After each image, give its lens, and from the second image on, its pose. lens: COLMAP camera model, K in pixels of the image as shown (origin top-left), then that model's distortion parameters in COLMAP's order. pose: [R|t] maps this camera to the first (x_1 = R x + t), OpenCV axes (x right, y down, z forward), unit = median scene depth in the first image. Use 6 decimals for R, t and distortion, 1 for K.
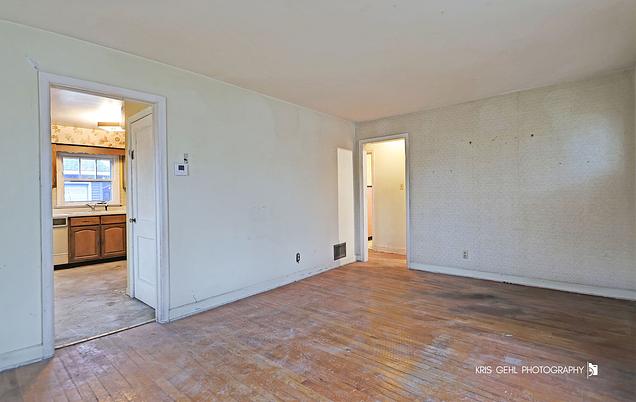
lens RADIAL K [[305.8, 0, 318.0], [0, 305.8, 200.8], [0, 0, 1]] dist [-0.000086, -0.000038]
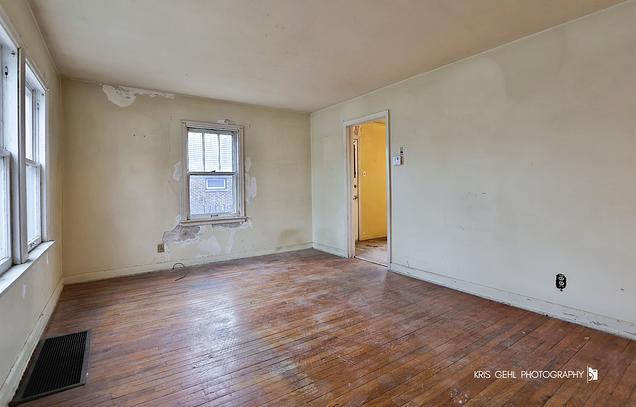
lens RADIAL K [[298.0, 0, 317.1], [0, 298.0, 185.7], [0, 0, 1]] dist [-0.001457, -0.000002]
pose [[-0.272181, 0.013095, -0.962157, 0.981646], [0.010173, 0.999891, 0.010730, -0.012663], [0.962192, -0.006868, -0.272285, 1.132125]]
